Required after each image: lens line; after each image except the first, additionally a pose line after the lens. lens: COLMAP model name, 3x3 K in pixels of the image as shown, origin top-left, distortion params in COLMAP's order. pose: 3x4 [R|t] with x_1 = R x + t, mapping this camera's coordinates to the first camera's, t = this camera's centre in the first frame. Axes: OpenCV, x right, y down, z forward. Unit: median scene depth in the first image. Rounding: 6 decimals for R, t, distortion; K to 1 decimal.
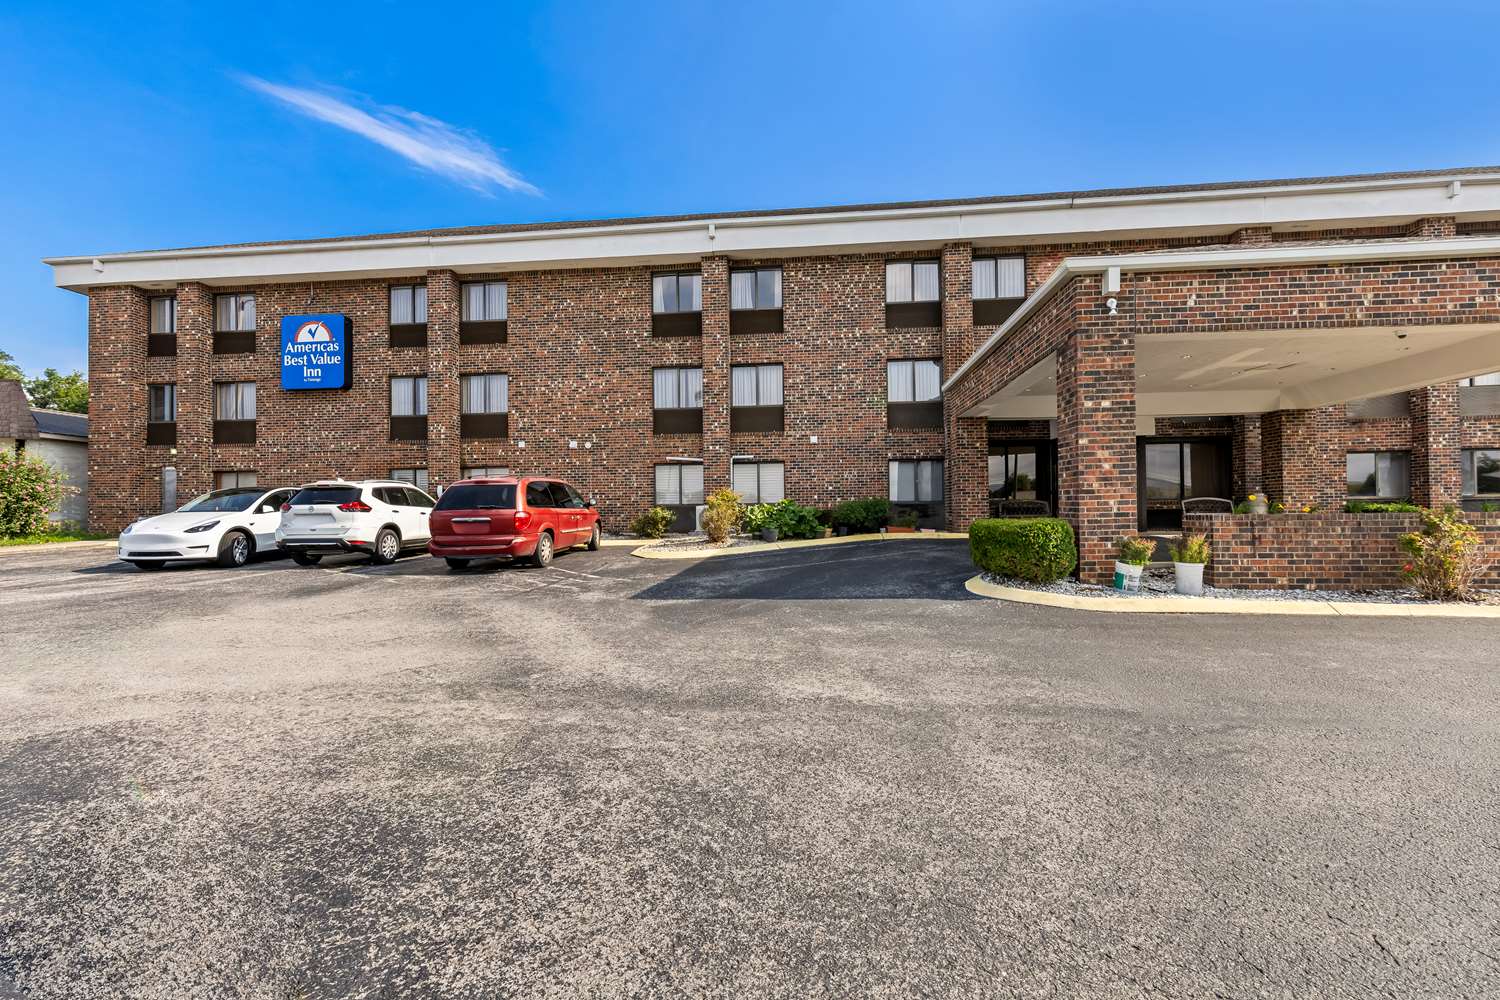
lens RADIAL K [[646.1, 0, 741.7], [0, 646.1, 496.4], [0, 0, 1]] dist [0.002125, -0.001880]
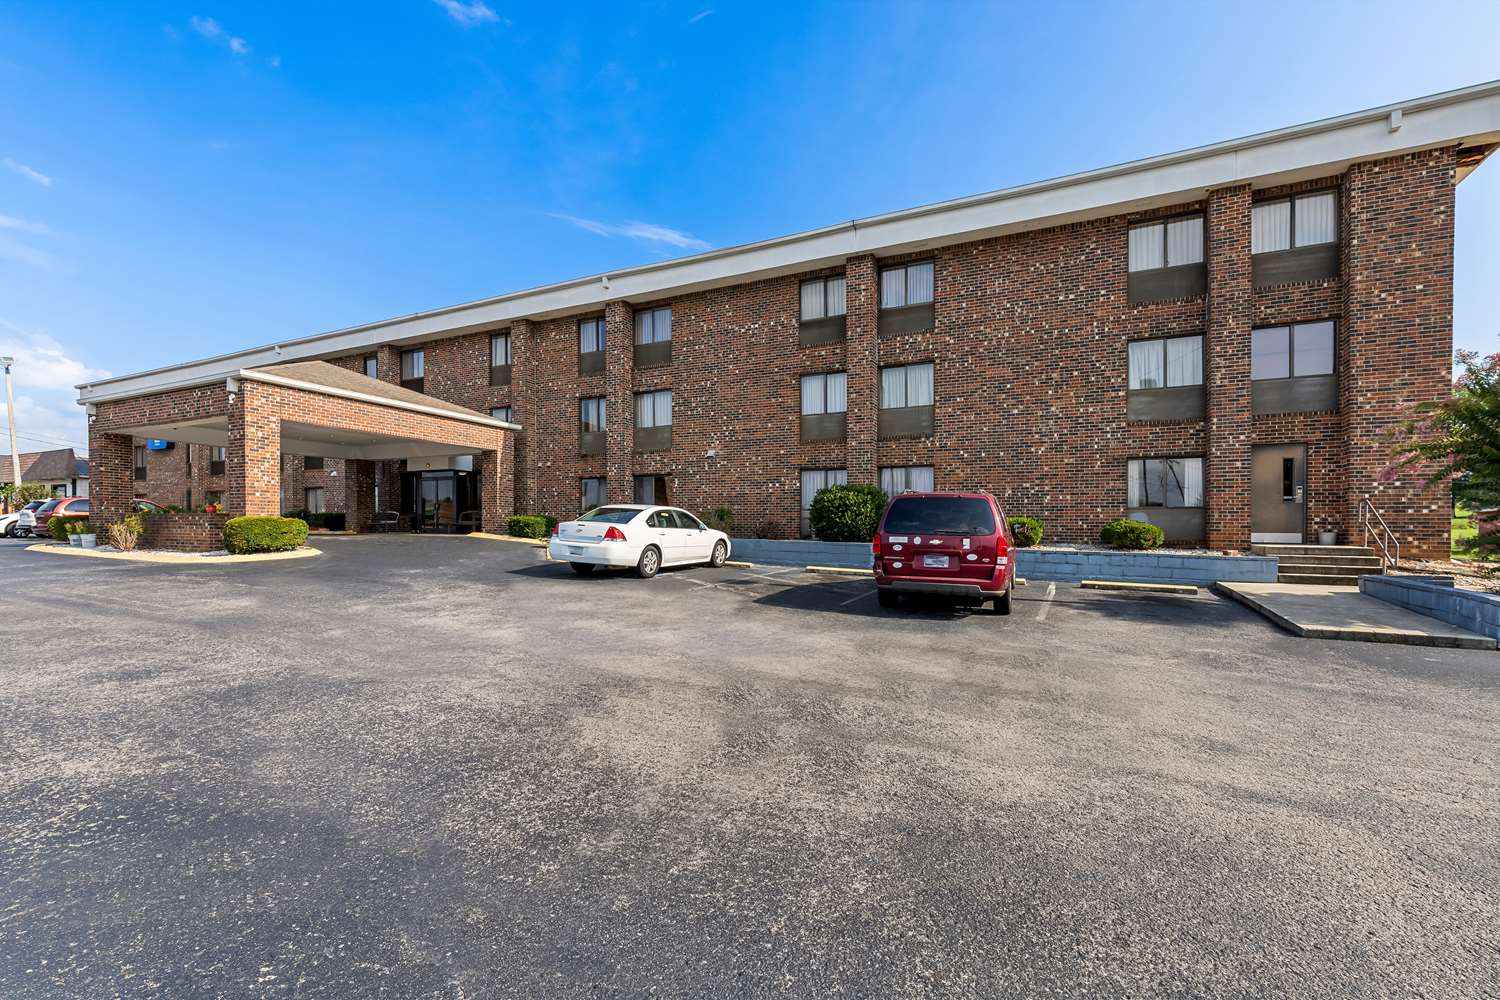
lens RADIAL K [[684.5, 0, 692.4], [0, 684.5, 527.4], [0, 0, 1]] dist [-0.015875, 0.003318]
pose [[0.919426, 0.014522, -0.392996, 1.571016], [-0.005945, 0.999717, 0.023035, 0.003460], [0.393219, -0.018843, 0.919252, -0.164949]]
